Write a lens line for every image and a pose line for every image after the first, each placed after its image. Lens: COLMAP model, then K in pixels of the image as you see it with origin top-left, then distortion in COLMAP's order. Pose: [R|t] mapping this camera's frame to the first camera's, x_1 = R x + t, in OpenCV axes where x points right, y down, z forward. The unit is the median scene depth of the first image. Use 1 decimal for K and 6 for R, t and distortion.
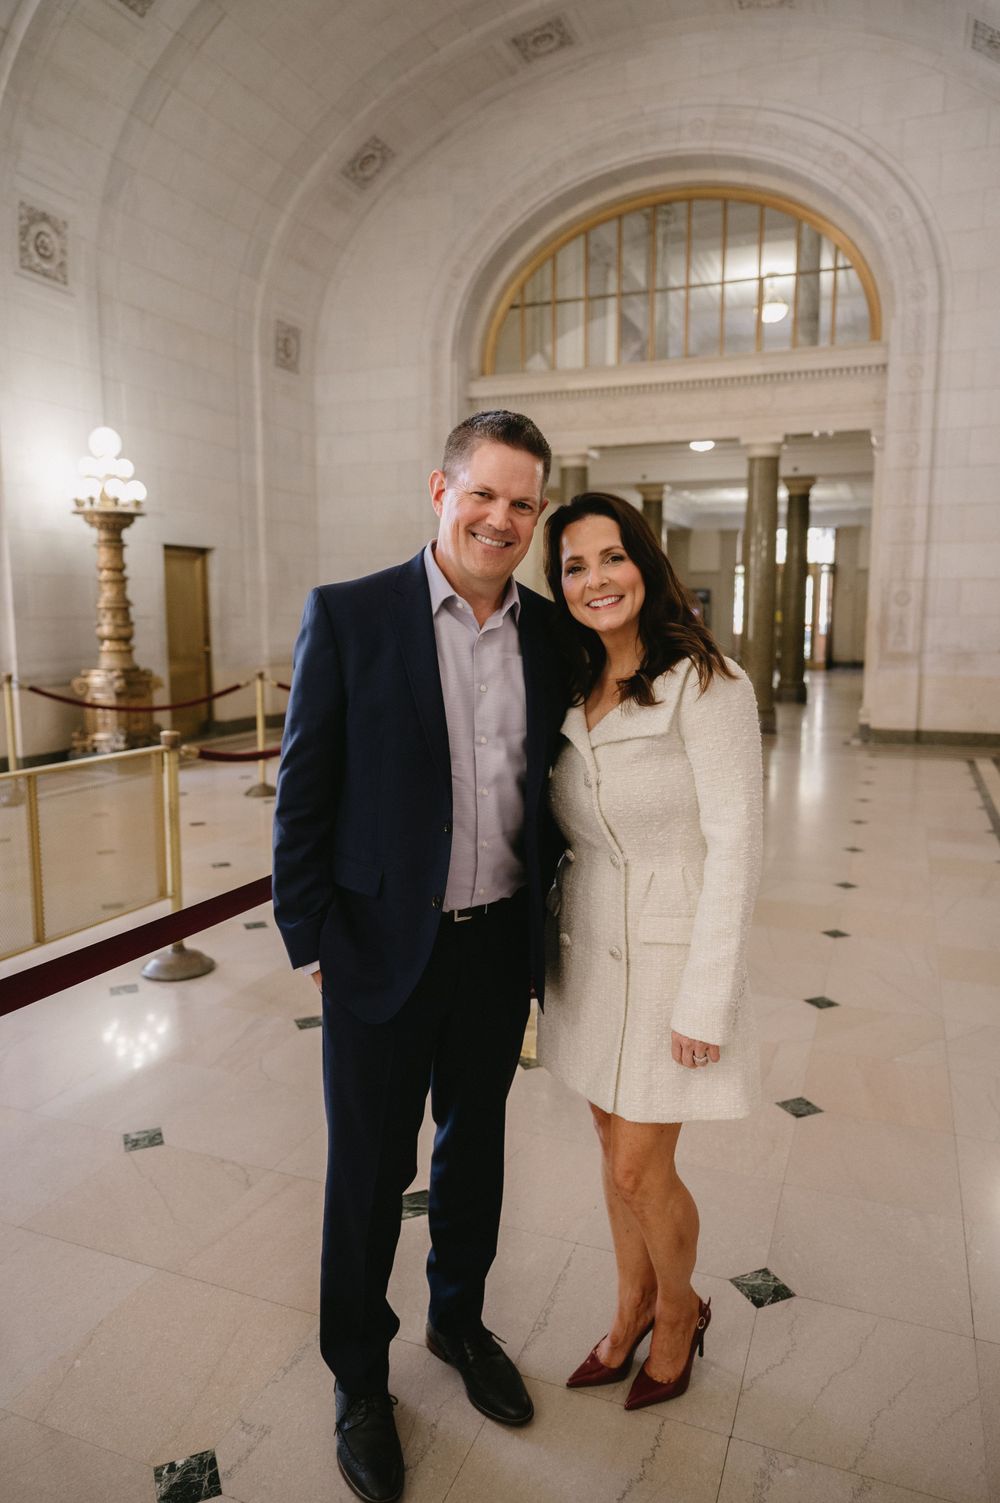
lens RADIAL K [[1015.5, 0, 498.8], [0, 1015.5, 748.8], [0, 0, 1]] dist [0.008953, -0.003895]
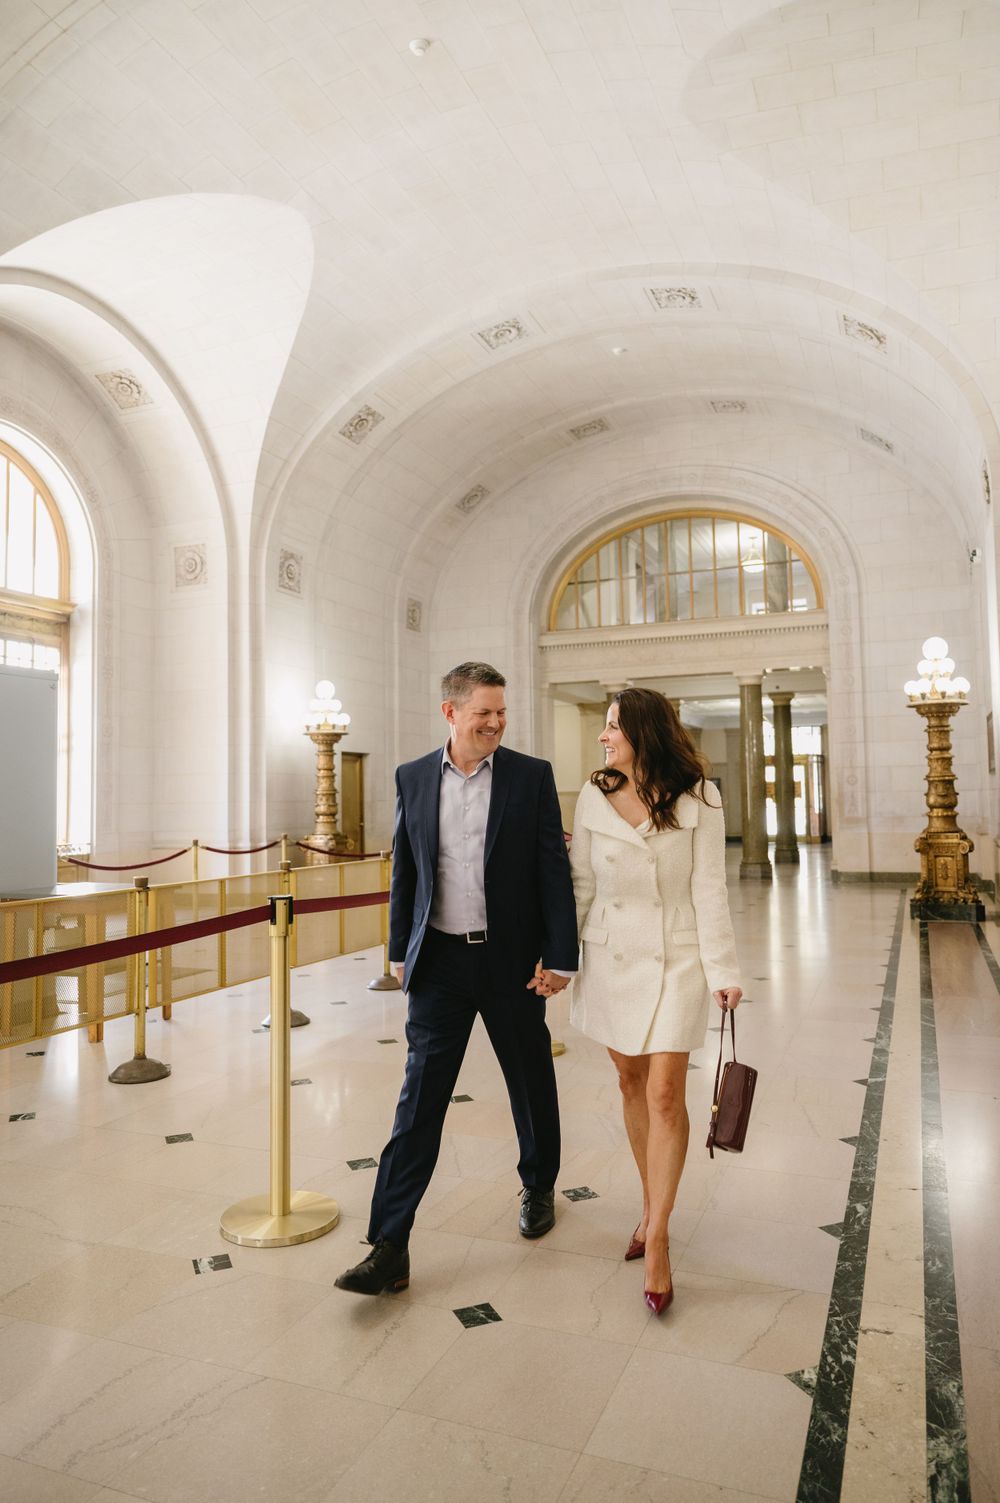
lens RADIAL K [[1015.5, 0, 501.2], [0, 1015.5, 740.3], [0, 0, 1]] dist [0.008953, -0.003895]
pose [[0.999813, -0.017016, -0.009201, -0.081795], [0.014897, 0.980697, -0.194968, 0.067263], [0.012340, 0.194794, 0.980766, -0.410523]]
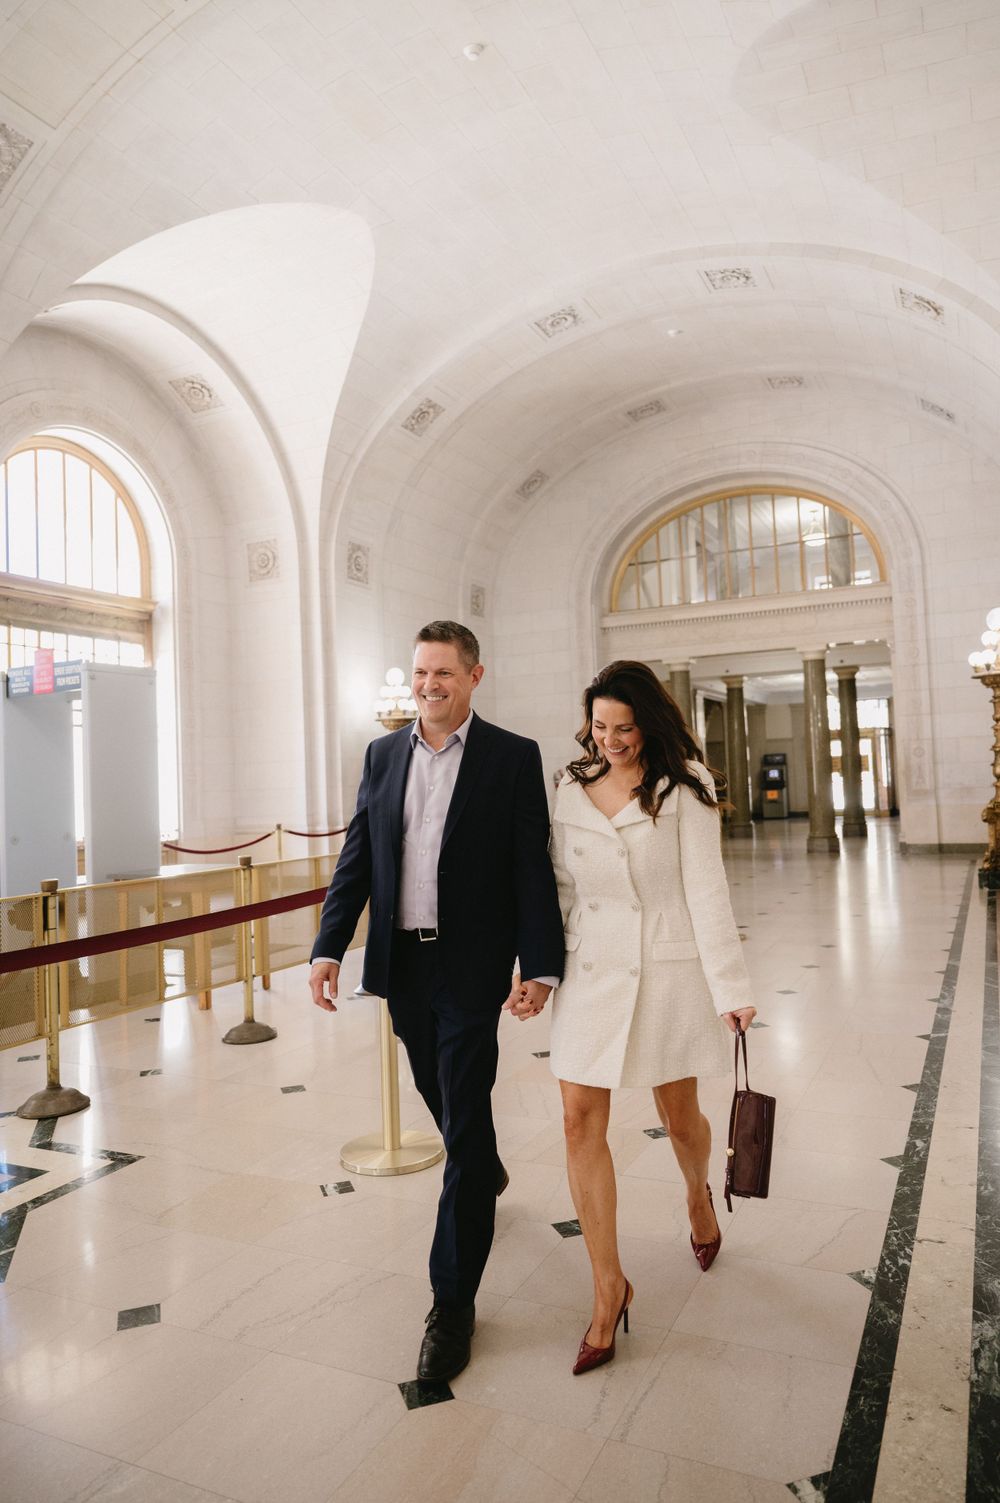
lens RADIAL K [[1015.5, 0, 505.4], [0, 1015.5, 737.7], [0, 0, 1]] dist [0.008953, -0.003895]
pose [[0.996915, -0.041543, -0.066594, -0.086219], [0.028885, 0.983084, -0.180861, 0.072572], [0.072981, 0.178379, 0.981252, -0.440497]]
